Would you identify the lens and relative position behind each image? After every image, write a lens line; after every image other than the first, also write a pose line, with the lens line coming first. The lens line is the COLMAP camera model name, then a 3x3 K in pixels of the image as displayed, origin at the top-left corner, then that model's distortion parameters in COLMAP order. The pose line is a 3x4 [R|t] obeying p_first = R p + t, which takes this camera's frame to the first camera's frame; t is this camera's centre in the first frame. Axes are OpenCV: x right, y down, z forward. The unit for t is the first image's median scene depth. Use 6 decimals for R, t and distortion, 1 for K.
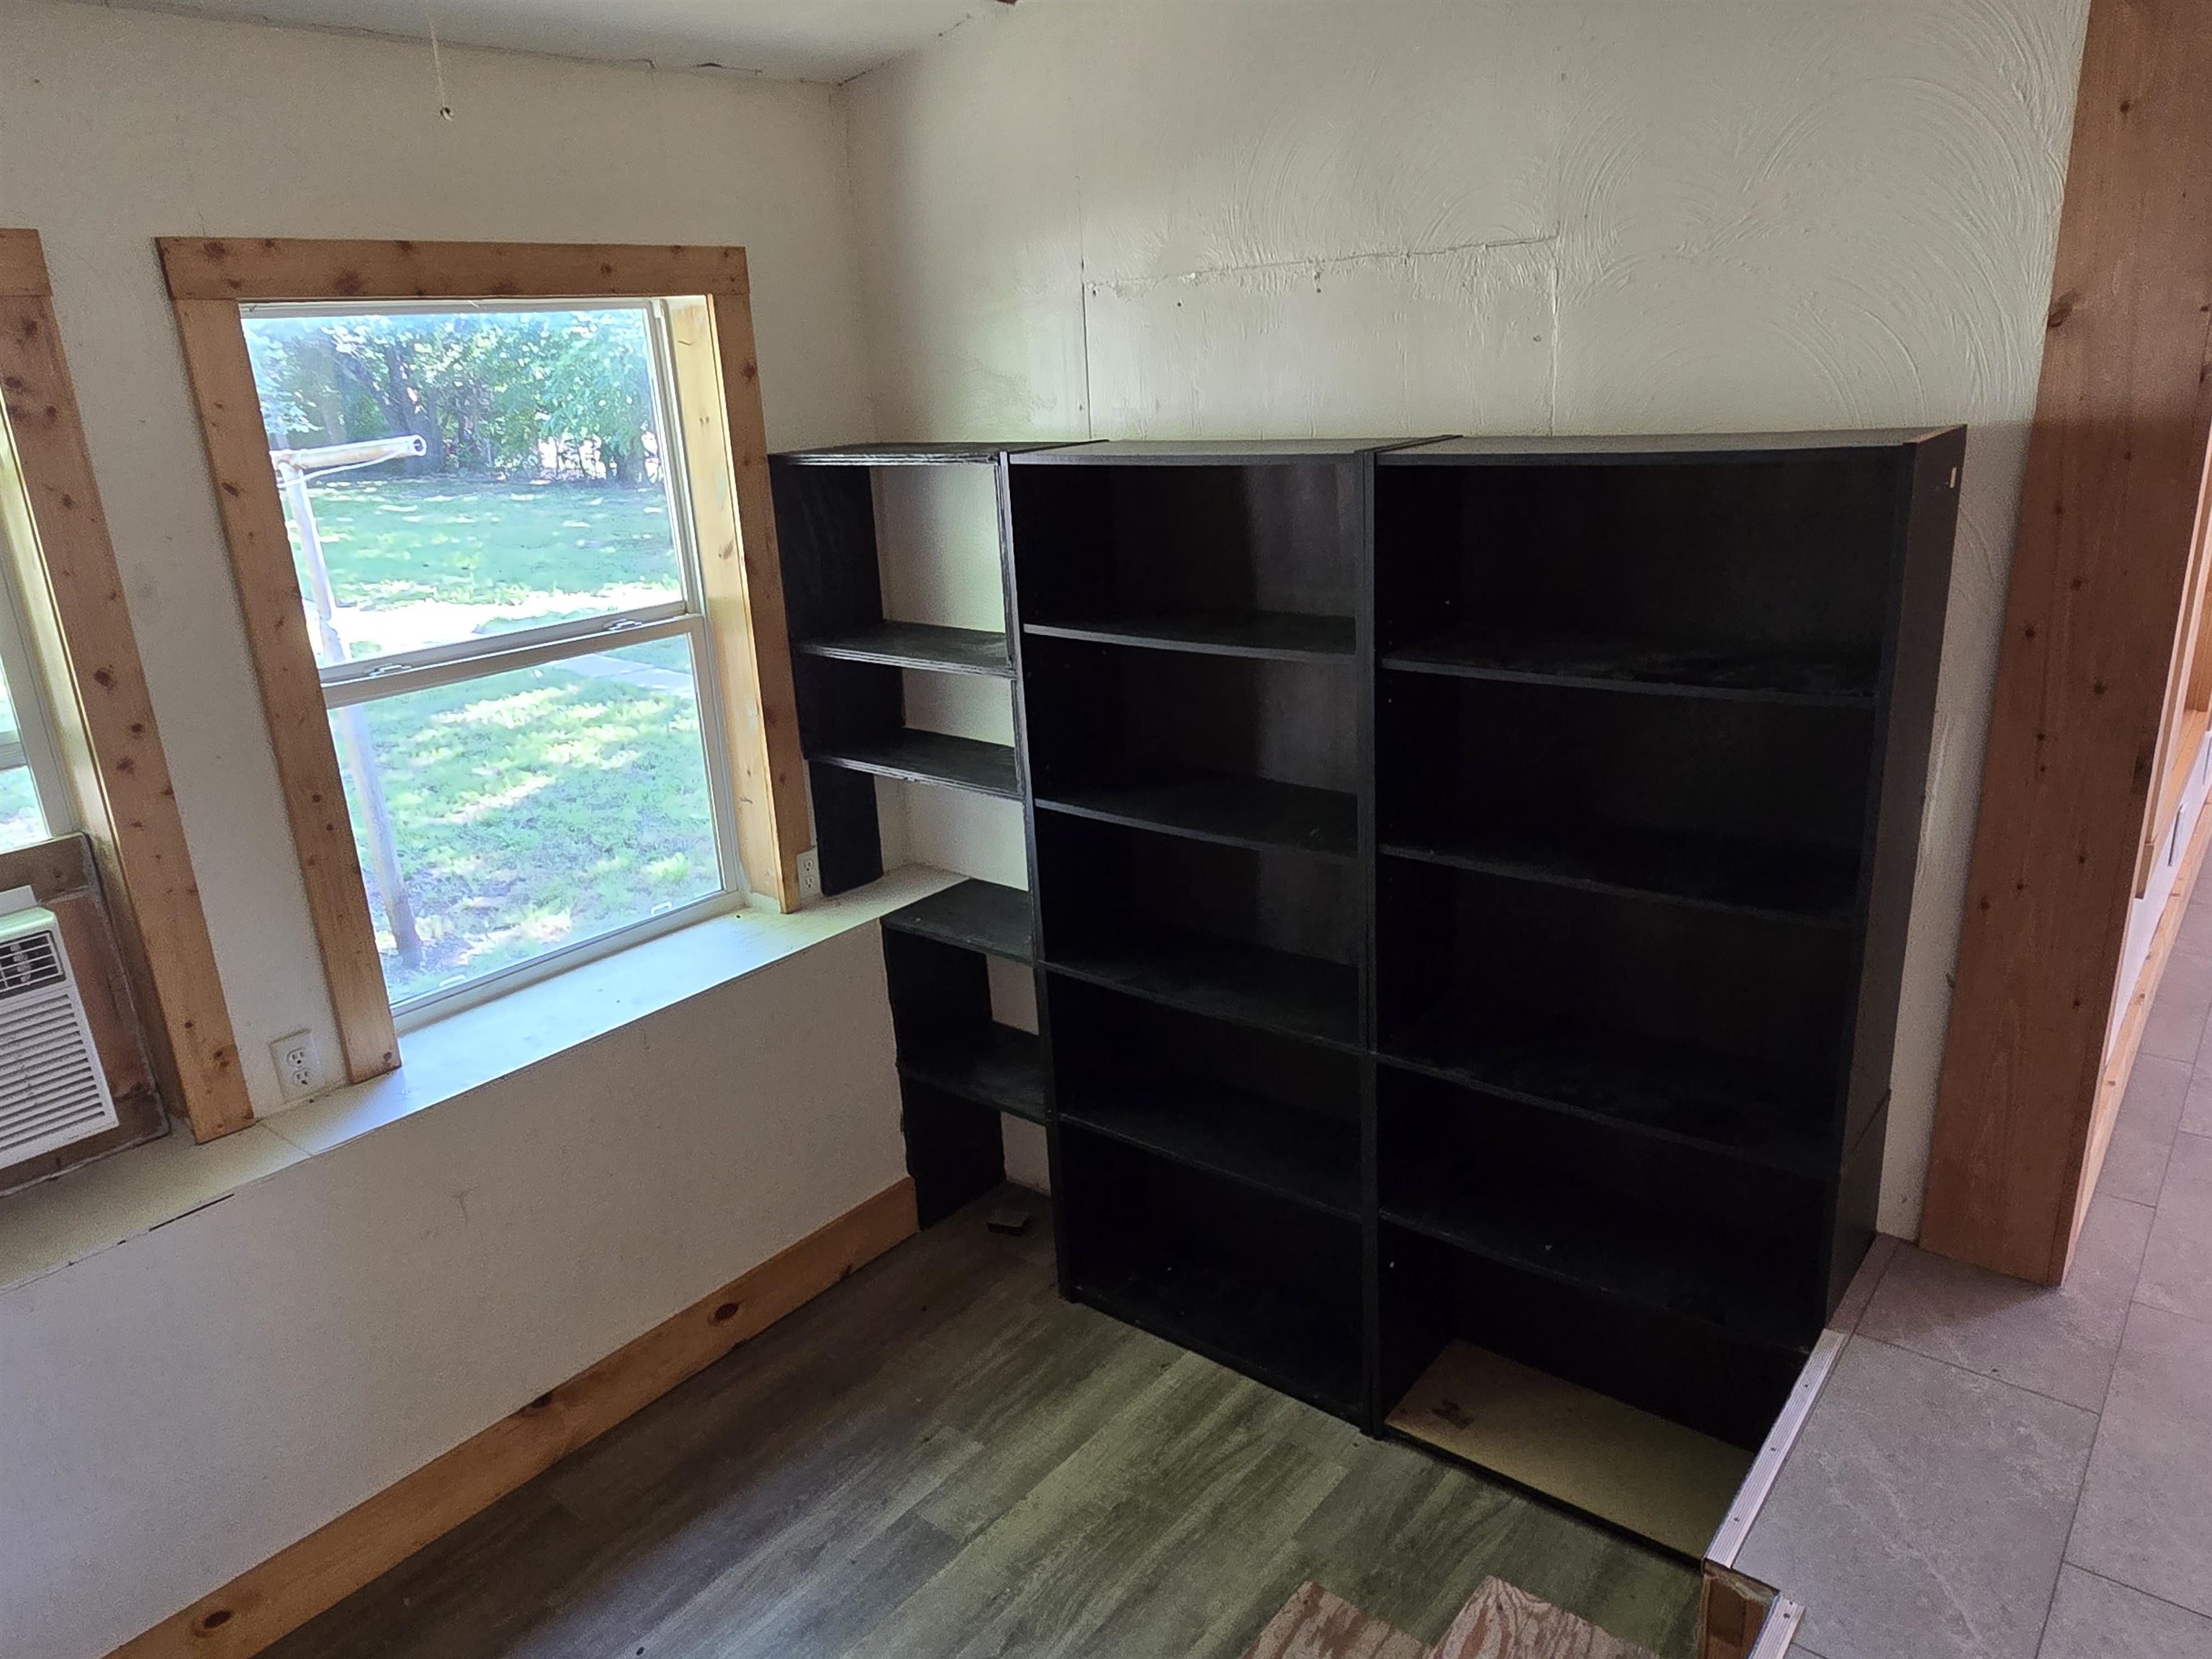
lens RADIAL K [[1489.8, 0, 1116.5], [0, 1489.8, 836.7], [0, 0, 1]] dist [0.000112, 0.004921]
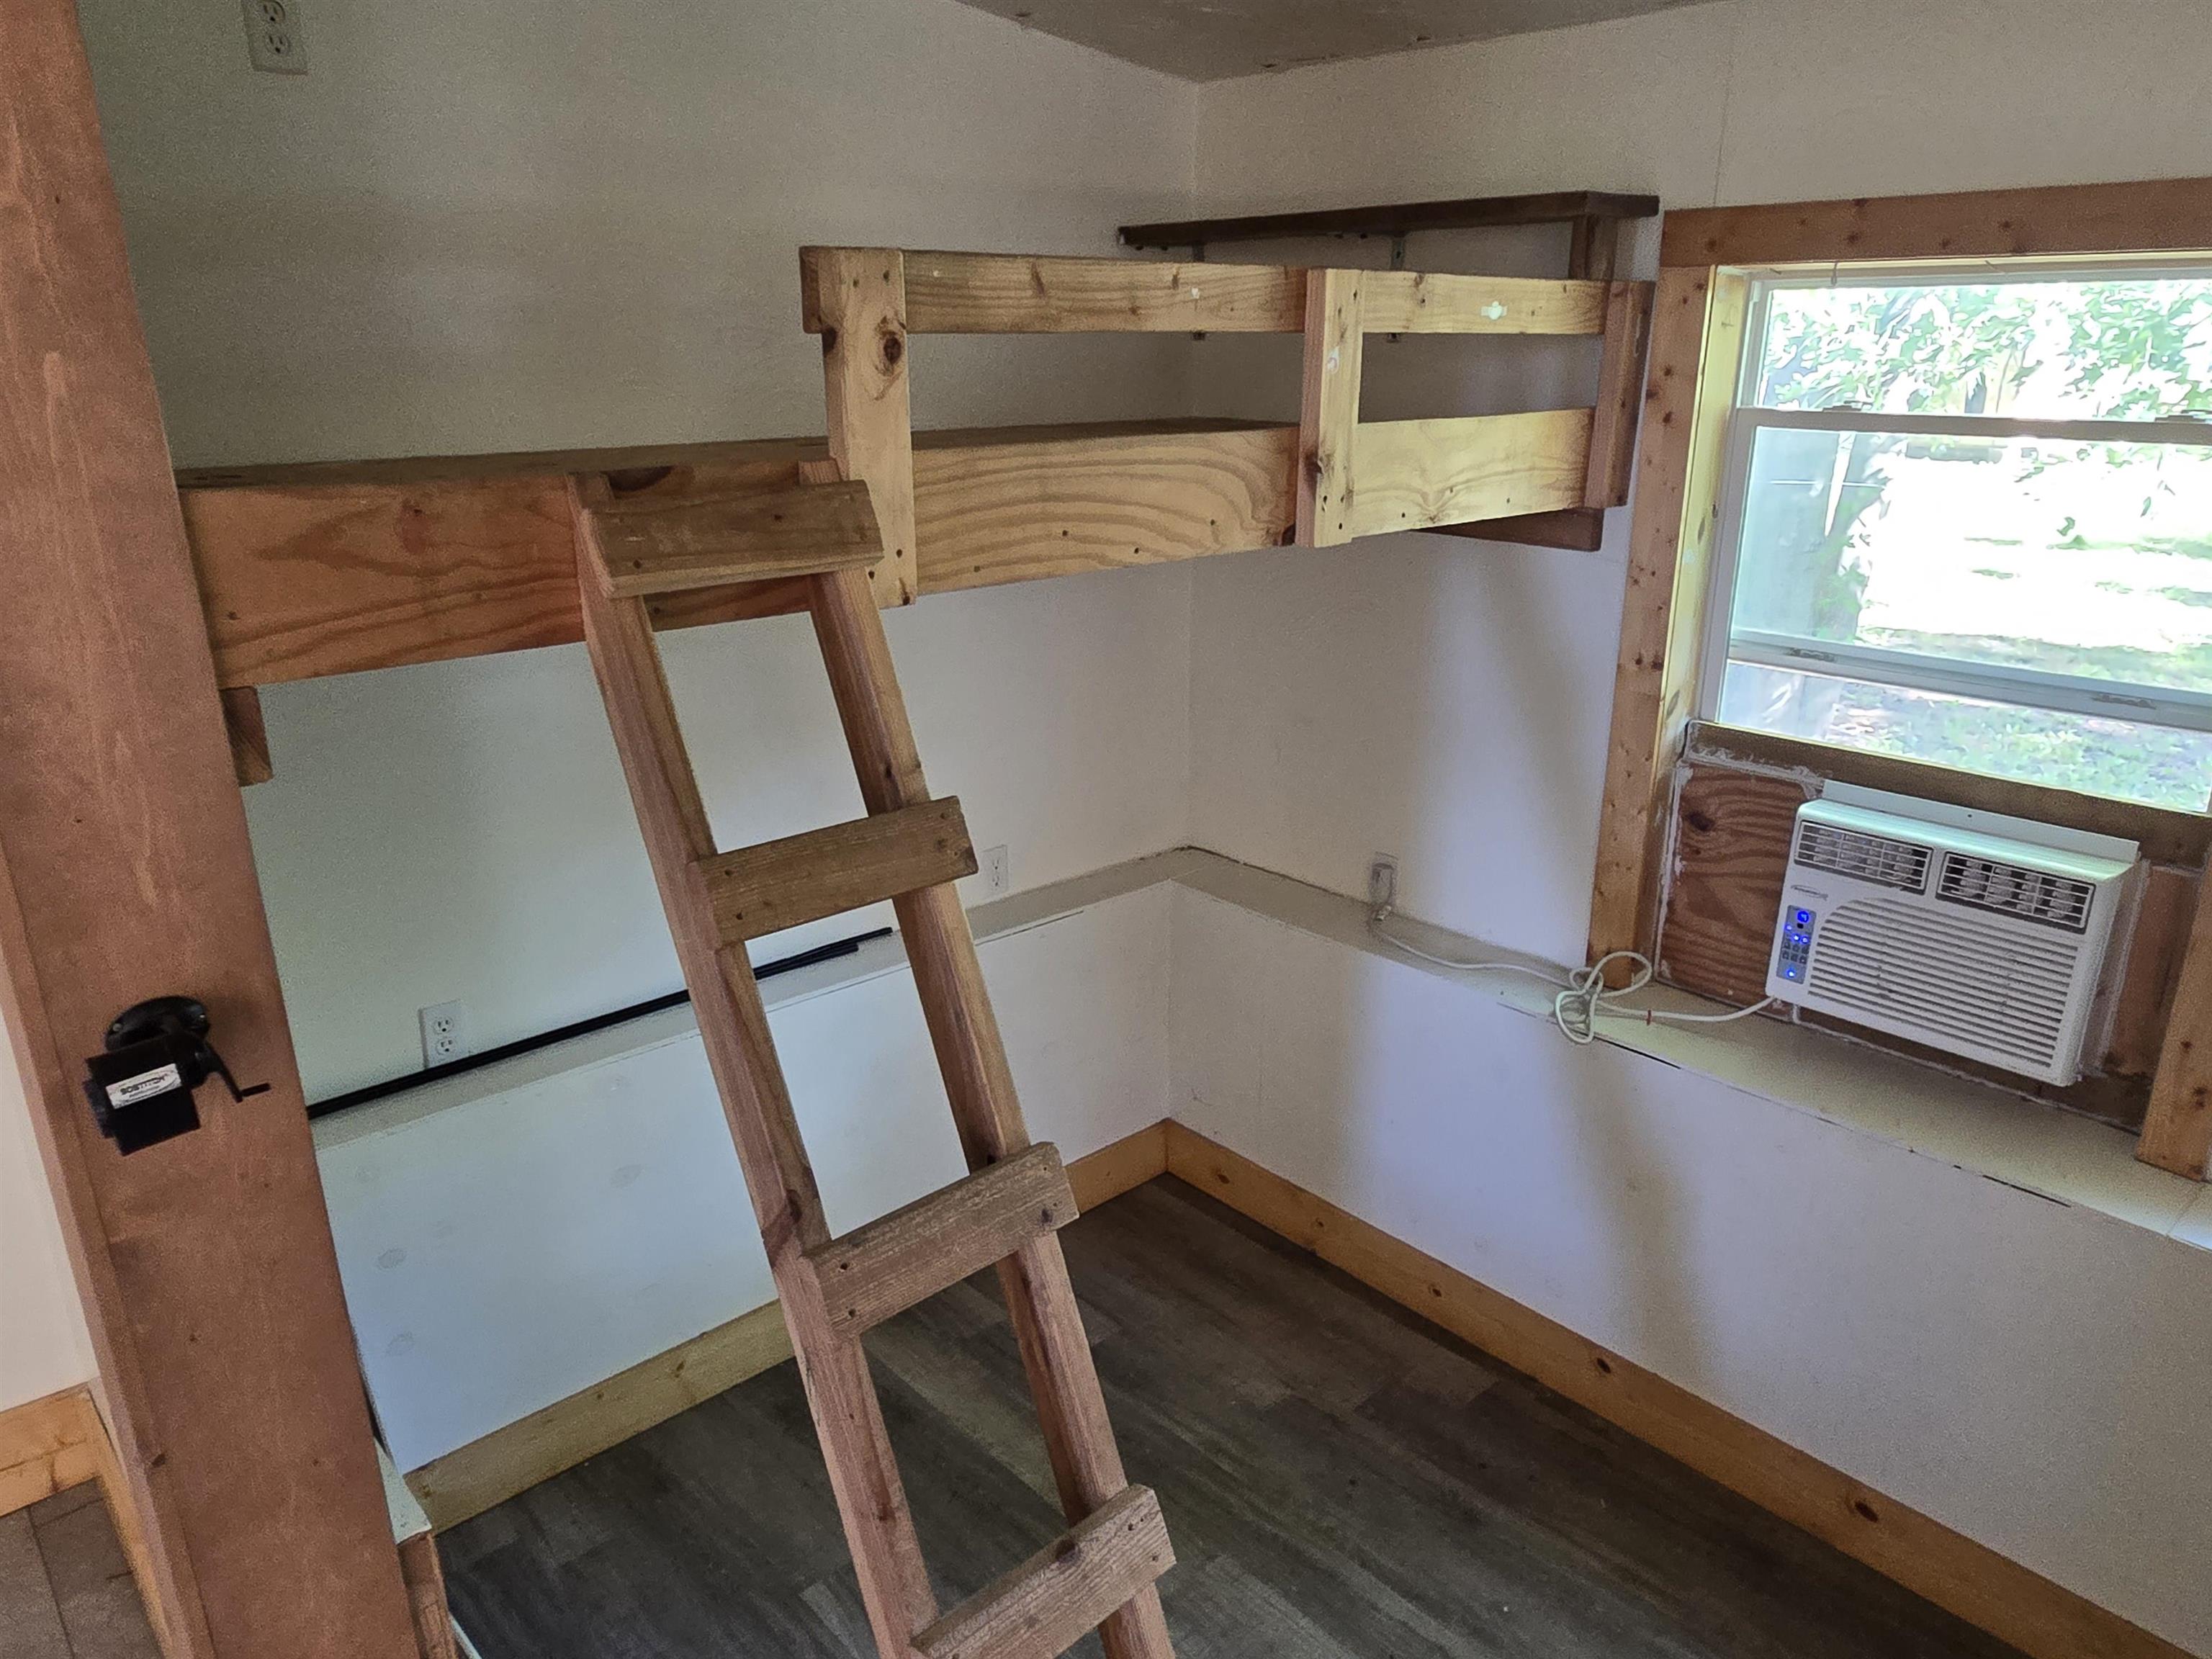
lens RADIAL K [[1489.8, 0, 1116.5], [0, 1489.8, 836.7], [0, 0, 1]] dist [0.000112, 0.004921]
pose [[-0.144640, 0.368600, -0.918267, 0.255848], [-0.292568, 0.870600, 0.395550, -0.148677], [0.945242, 0.325867, -0.018083, 0.334527]]
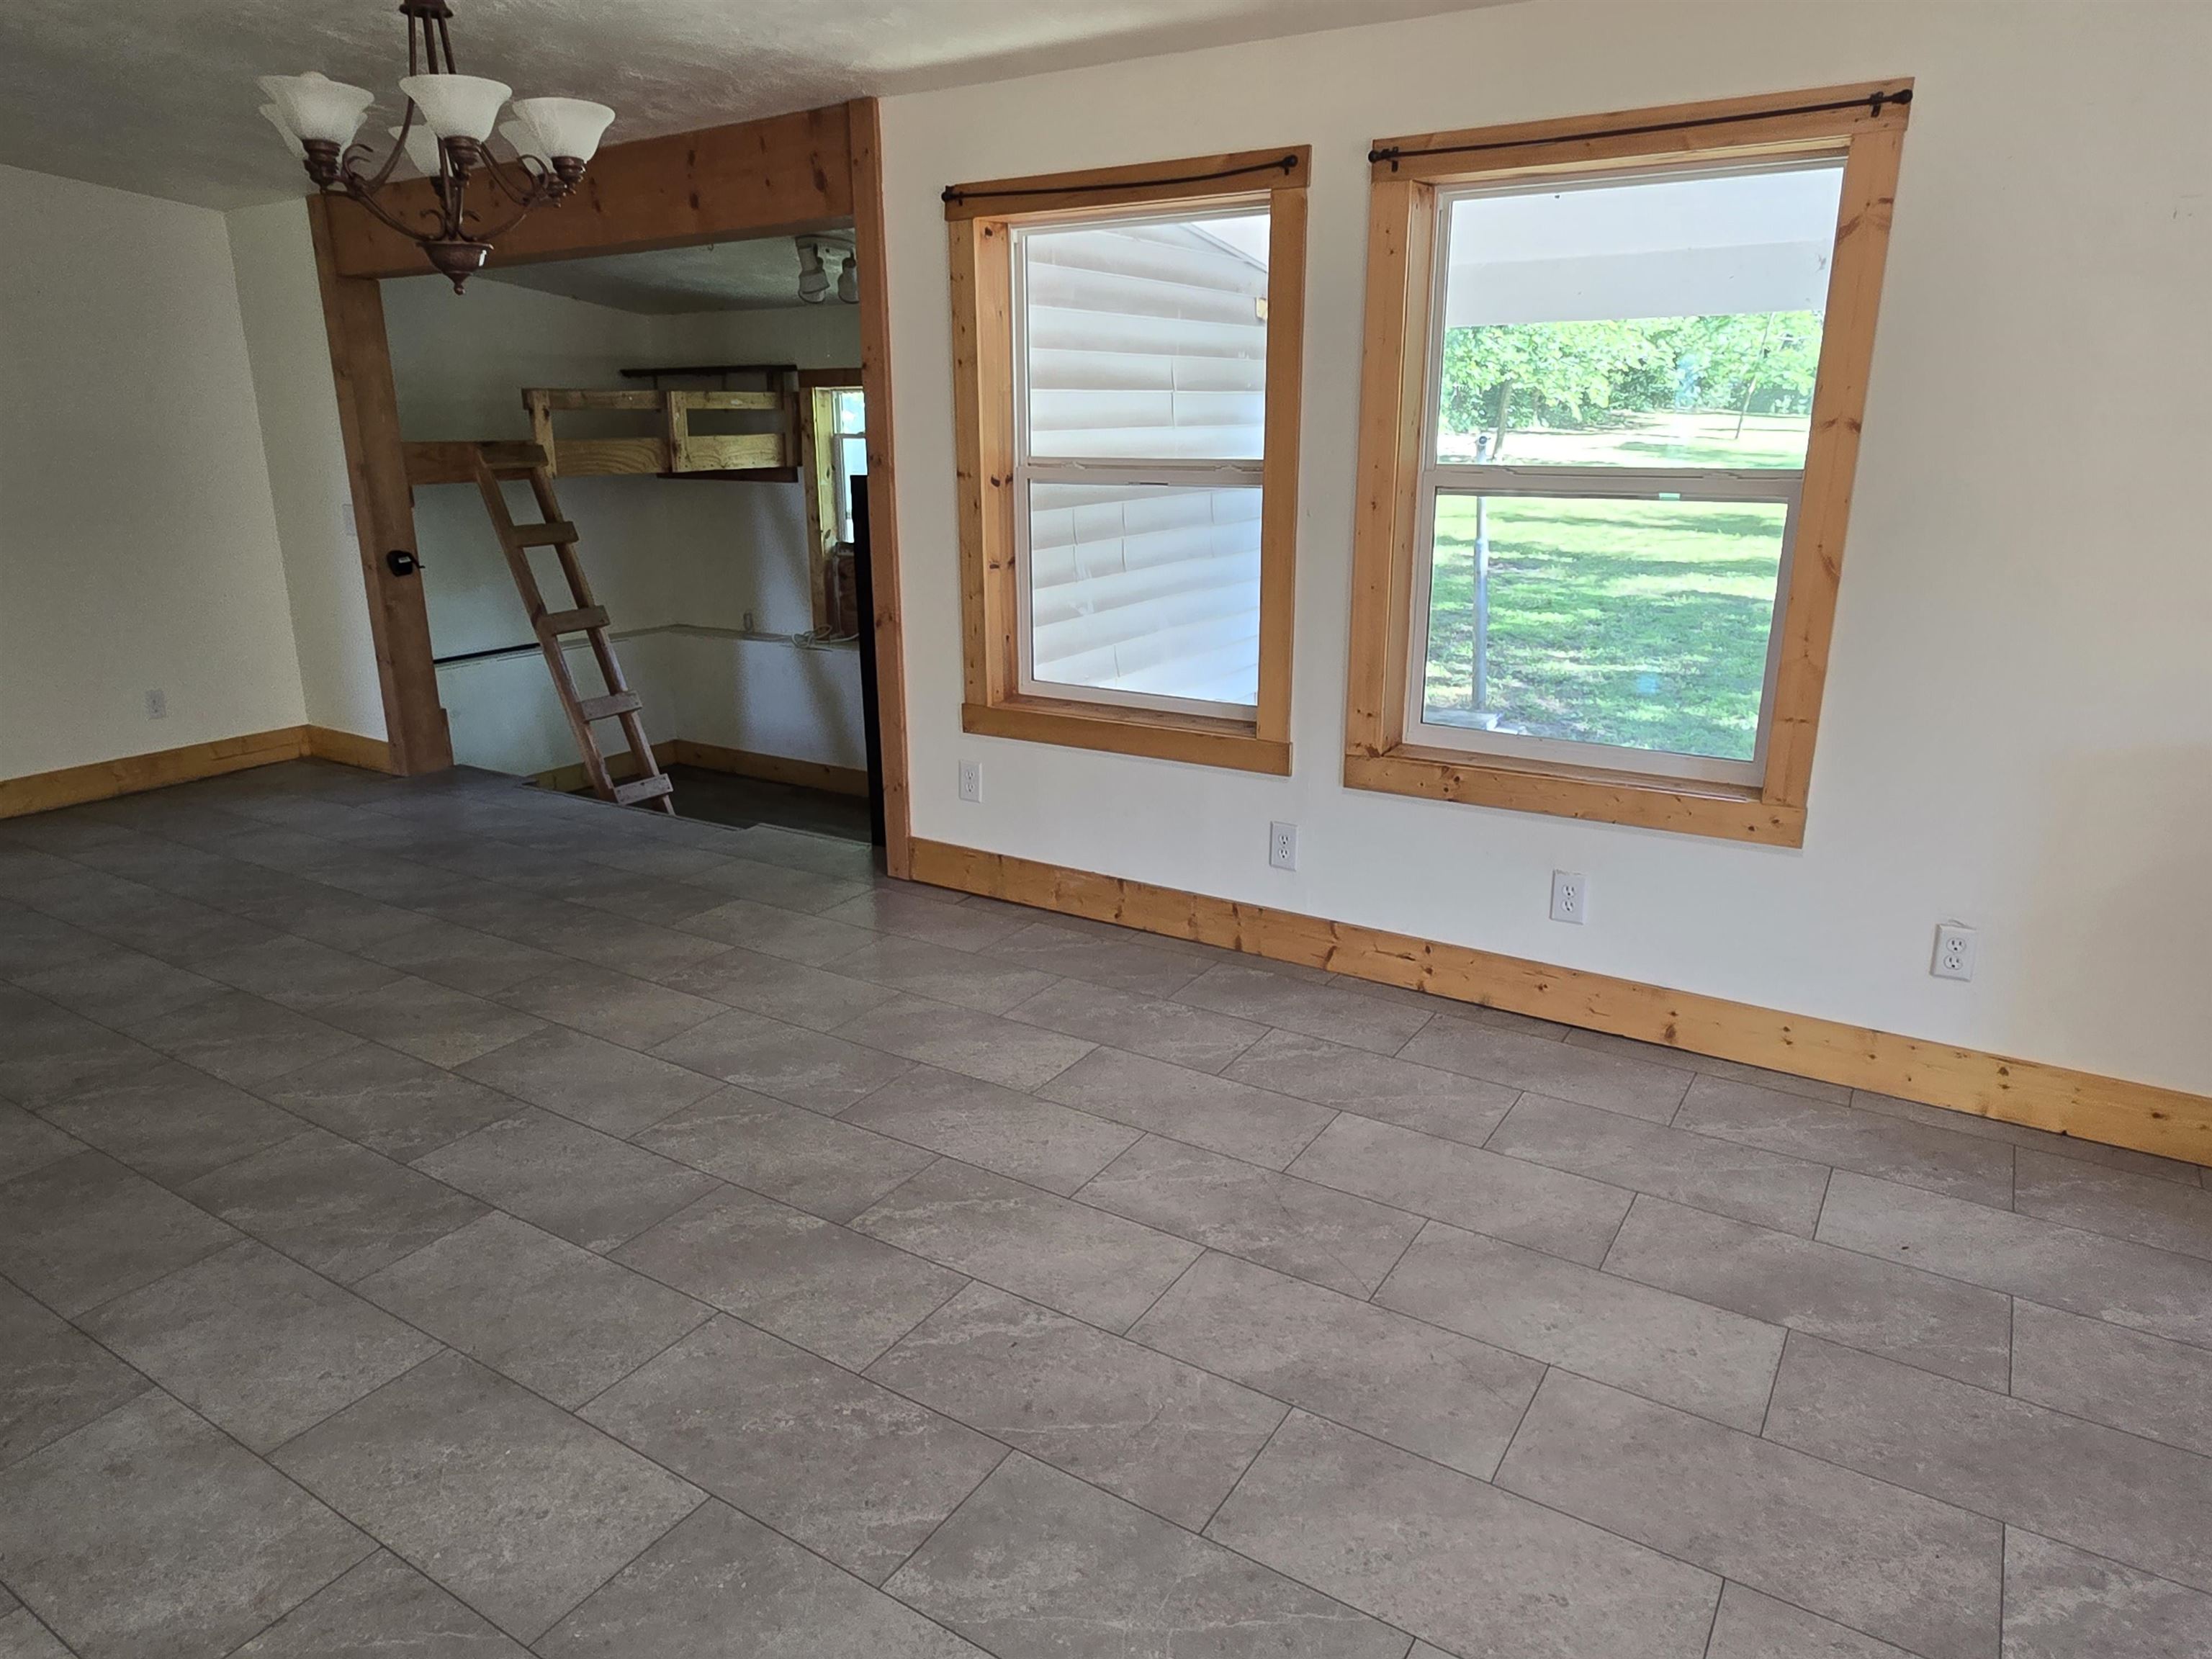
lens RADIAL K [[1413.1, 0, 1076.7], [0, 1413.1, 824.7], [0, 0, 1]] dist [-0.001081, 0.003072]
pose [[0.107487, 0.331107, -0.937451, 2.236657], [-0.300692, 0.909581, 0.286787, -0.380238], [0.947645, 0.251058, 0.197329, 0.730208]]
